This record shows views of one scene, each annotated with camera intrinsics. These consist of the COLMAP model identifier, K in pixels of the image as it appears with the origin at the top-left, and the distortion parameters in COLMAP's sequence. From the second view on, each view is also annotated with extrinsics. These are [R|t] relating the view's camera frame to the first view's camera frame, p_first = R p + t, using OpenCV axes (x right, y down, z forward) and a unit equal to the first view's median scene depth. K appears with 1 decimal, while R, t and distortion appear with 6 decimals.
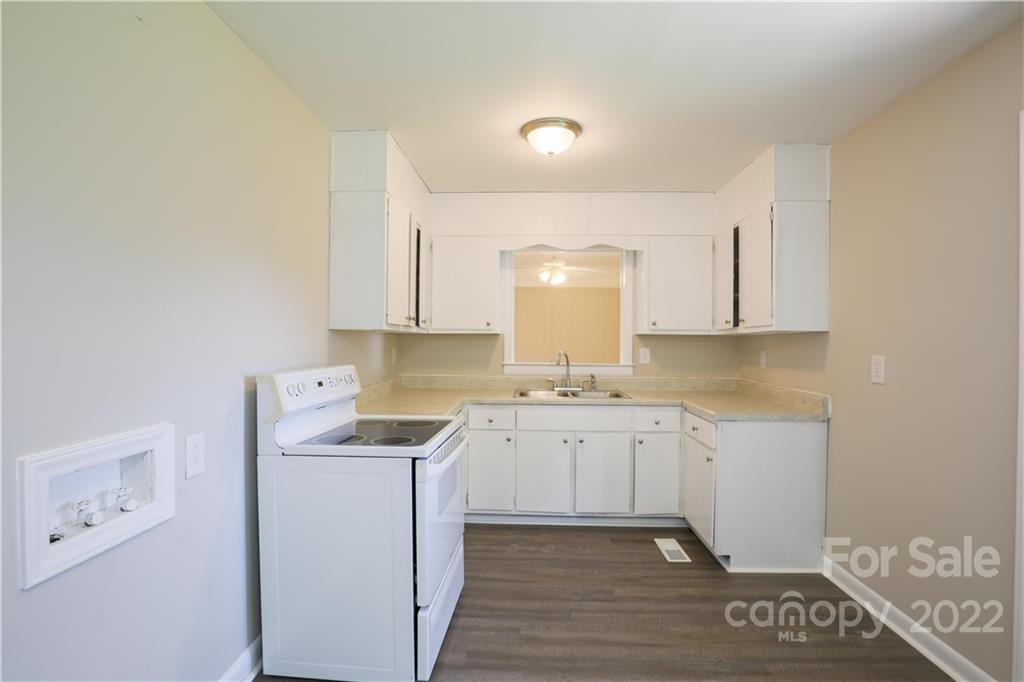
lens RADIAL K [[491.2, 0, 512.0], [0, 491.2, 341.0], [0, 0, 1]] dist [-0.034137, -0.000061]
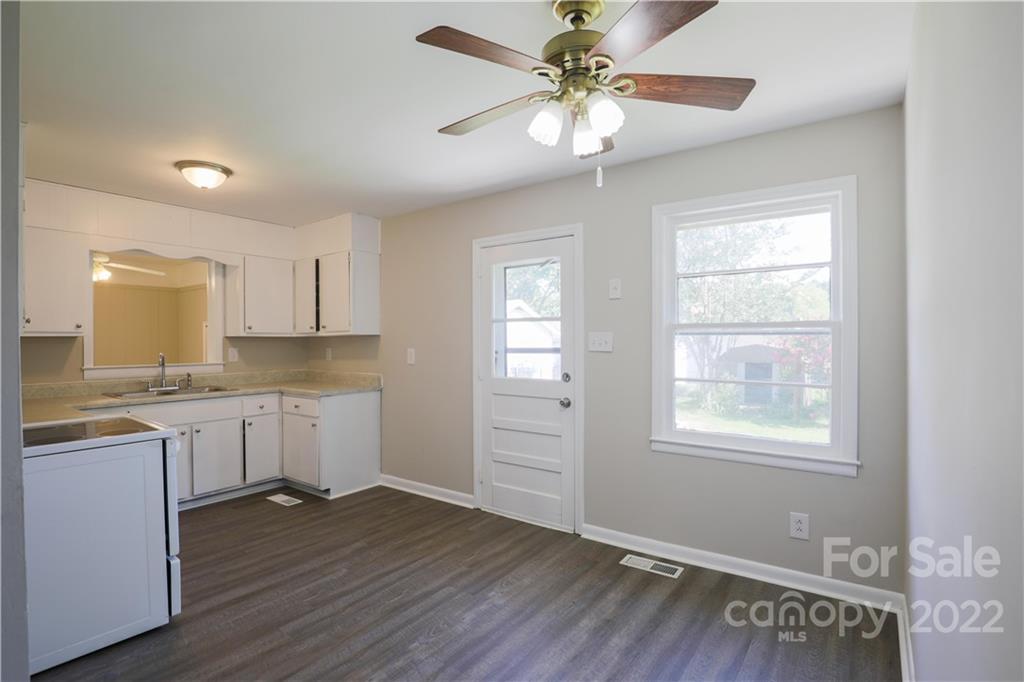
lens RADIAL K [[566.4, 0, 483.3], [0, 566.4, 339.6], [0, 0, 1]] dist [0.001054, -0.000180]
pose [[0.583615, -0.010136, 0.811968, -0.568350], [0.009005, 0.999941, 0.006010, -0.010251], [-0.811981, 0.003804, 0.583672, -0.322209]]
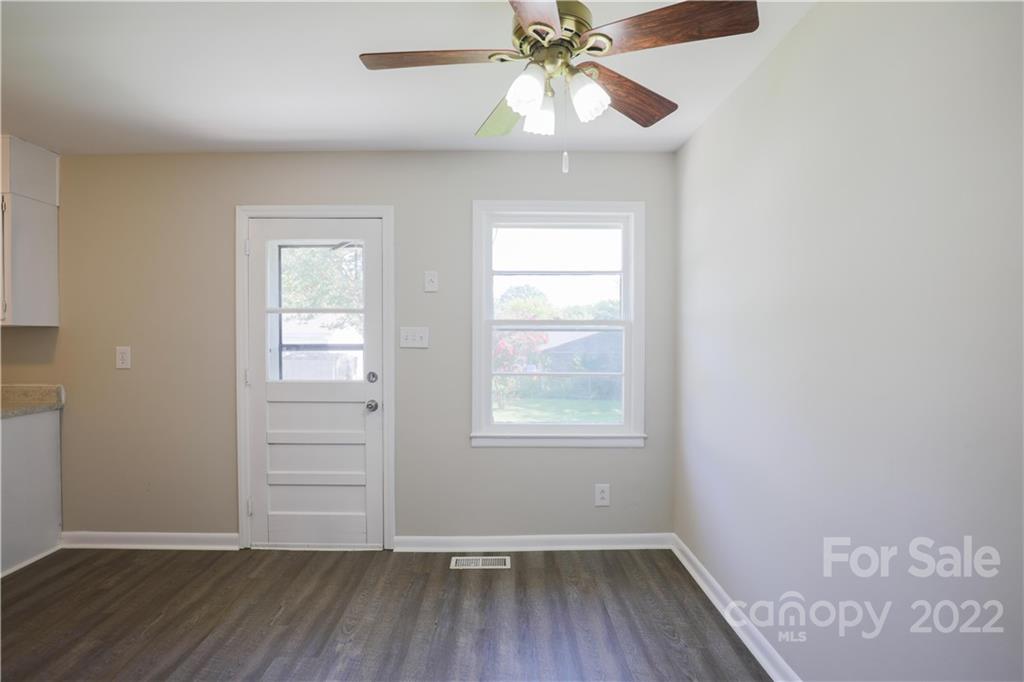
lens RADIAL K [[558.4, 0, 512.0], [0, 558.4, 341.0], [0, 0, 1]] dist [-0.006359, -0.000959]
pose [[-0.080228, -0.018215, 0.996610, -0.560161], [-0.001222, 0.999834, 0.018175, -0.009140], [-0.996776, 0.000240, -0.080237, 0.067751]]
